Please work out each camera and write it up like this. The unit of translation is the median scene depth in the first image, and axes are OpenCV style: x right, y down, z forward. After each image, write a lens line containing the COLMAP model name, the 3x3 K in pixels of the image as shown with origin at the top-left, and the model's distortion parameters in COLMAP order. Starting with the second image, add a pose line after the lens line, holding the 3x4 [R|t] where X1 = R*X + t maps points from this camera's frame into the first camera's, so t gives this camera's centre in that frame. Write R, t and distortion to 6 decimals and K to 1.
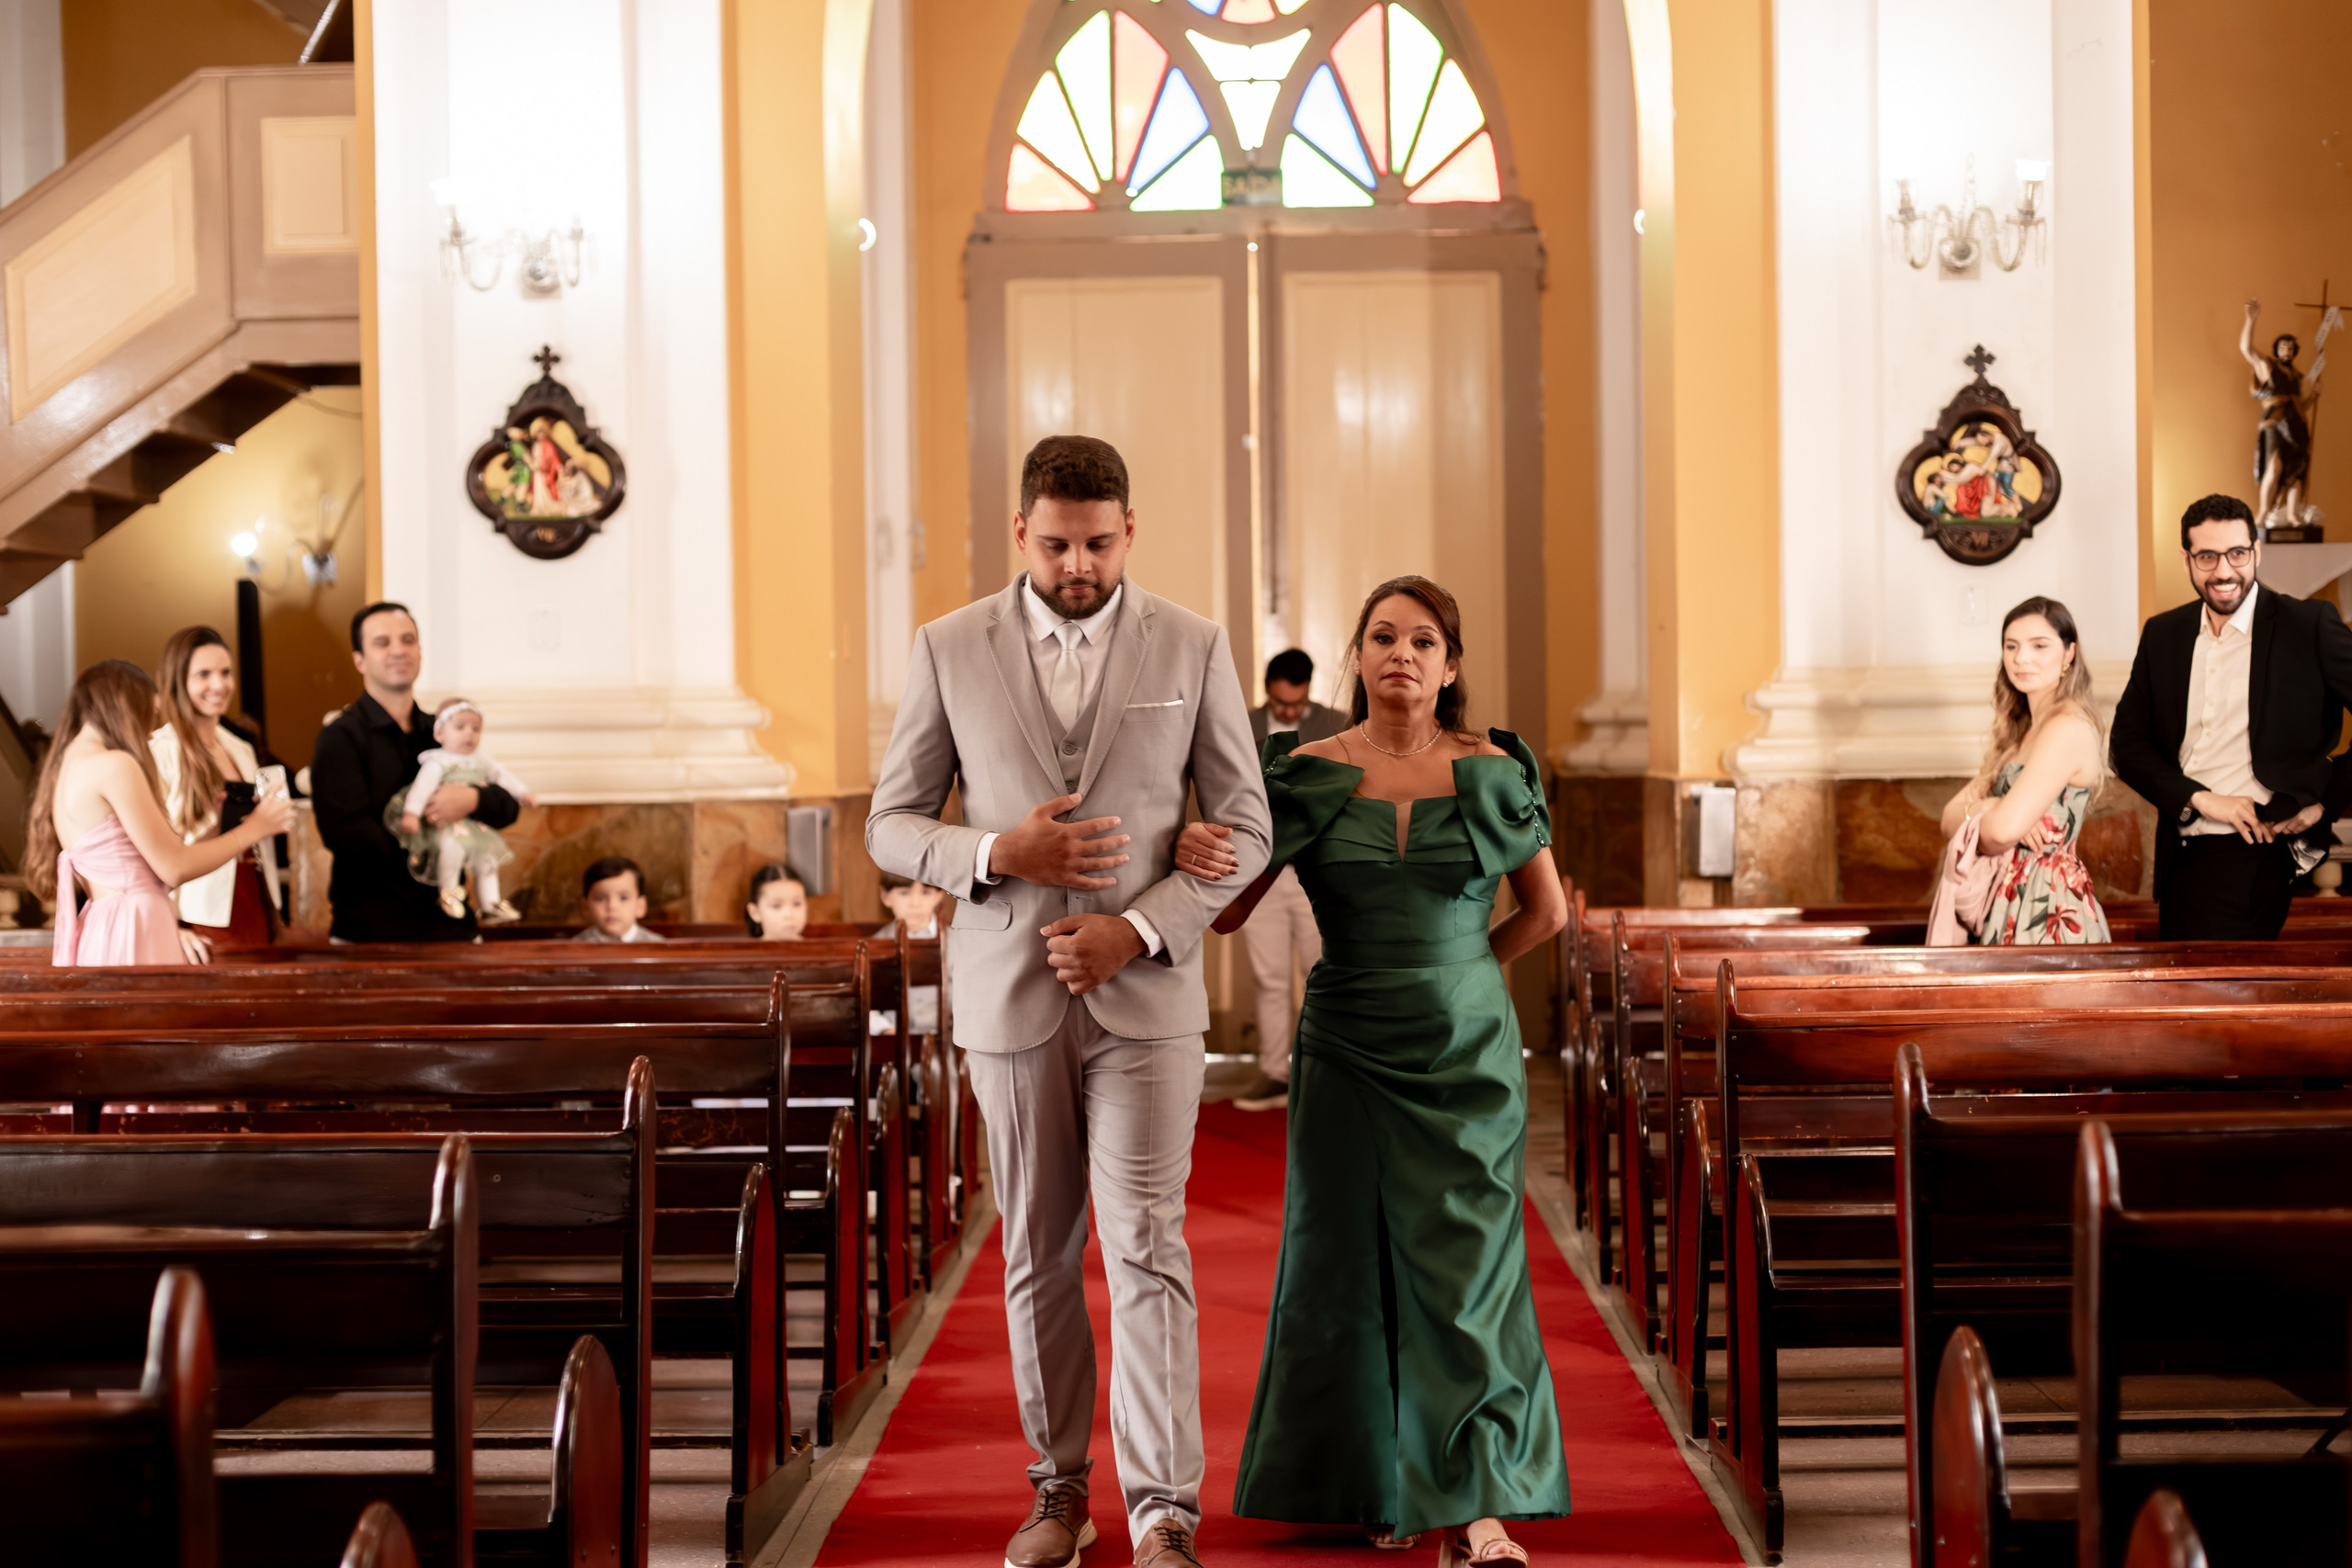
lens RADIAL K [[3308.8, 0, 1176.0], [0, 3308.8, 784.0], [0, 0, 1]] dist [-0.004846, -0.095243]
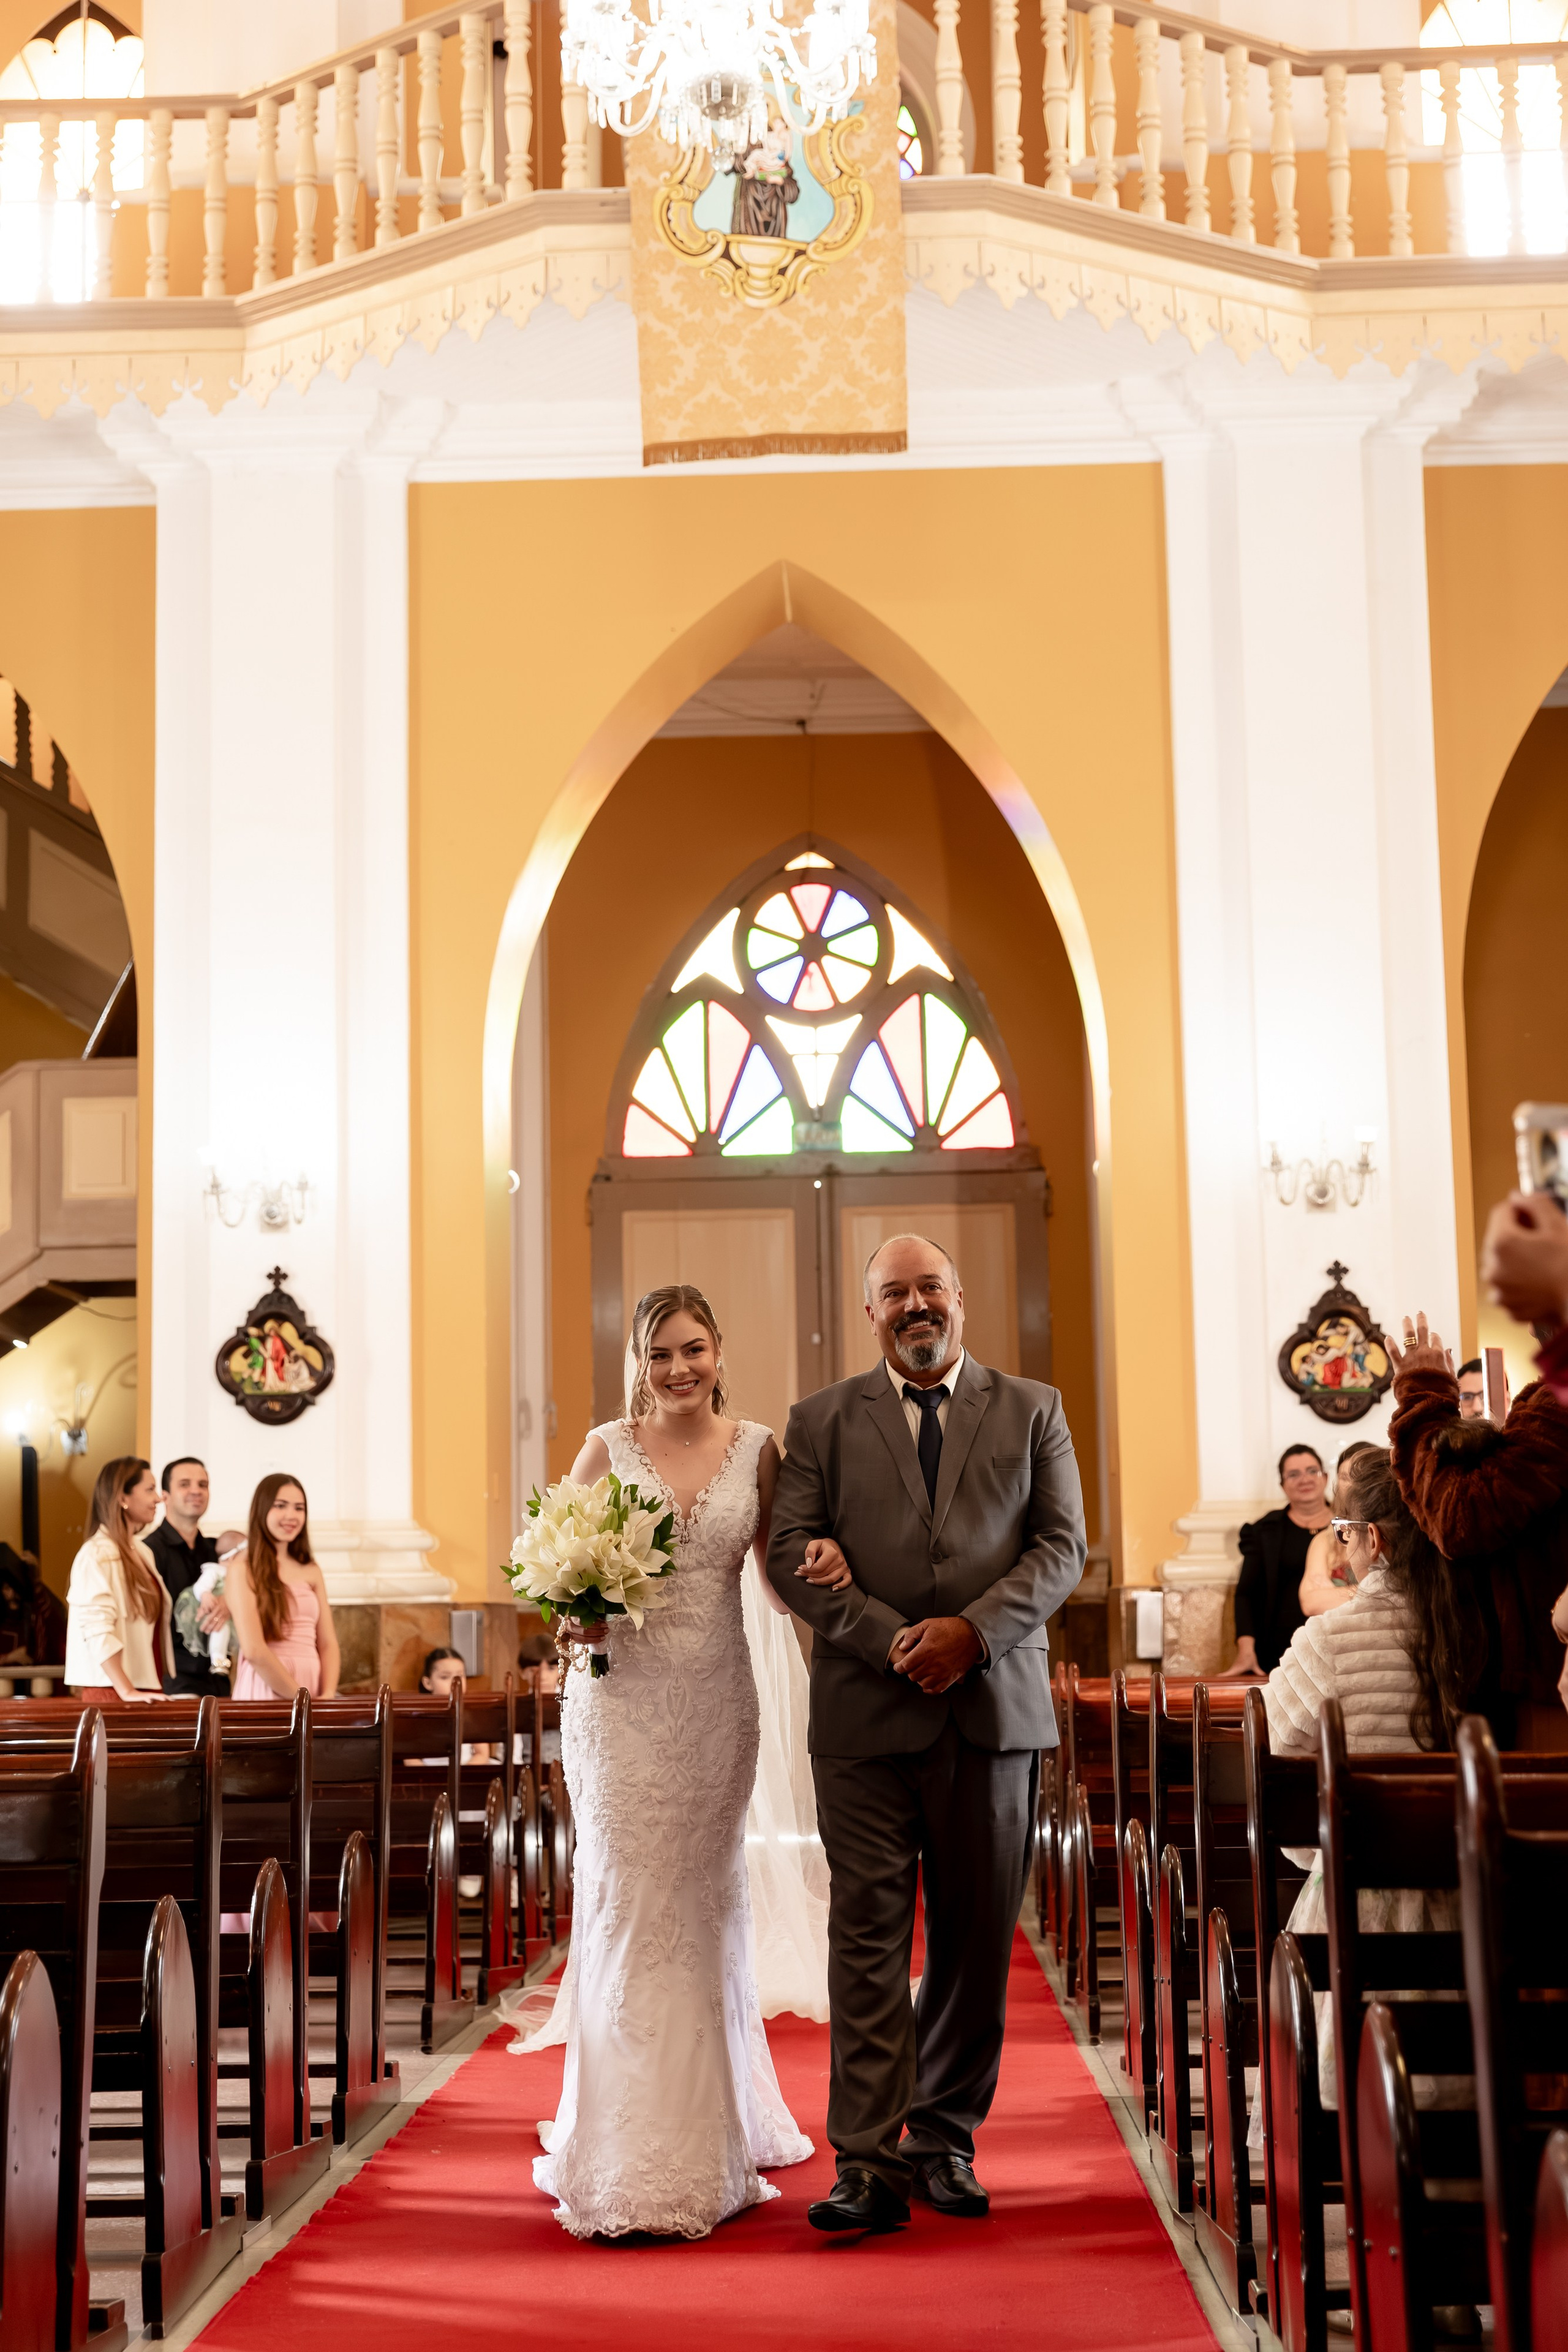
lens RADIAL K [[3309.1, 0, 784.0], [0, 3309.1, 1176.0], [0, 0, 1]] dist [-0.004846, -0.095243]
pose [[0.999953, -0.005471, -0.008000, 0.028158], [0.004167, 0.987942, -0.154771, 0.041247], [0.008750, 0.154730, 0.987918, -0.341545]]
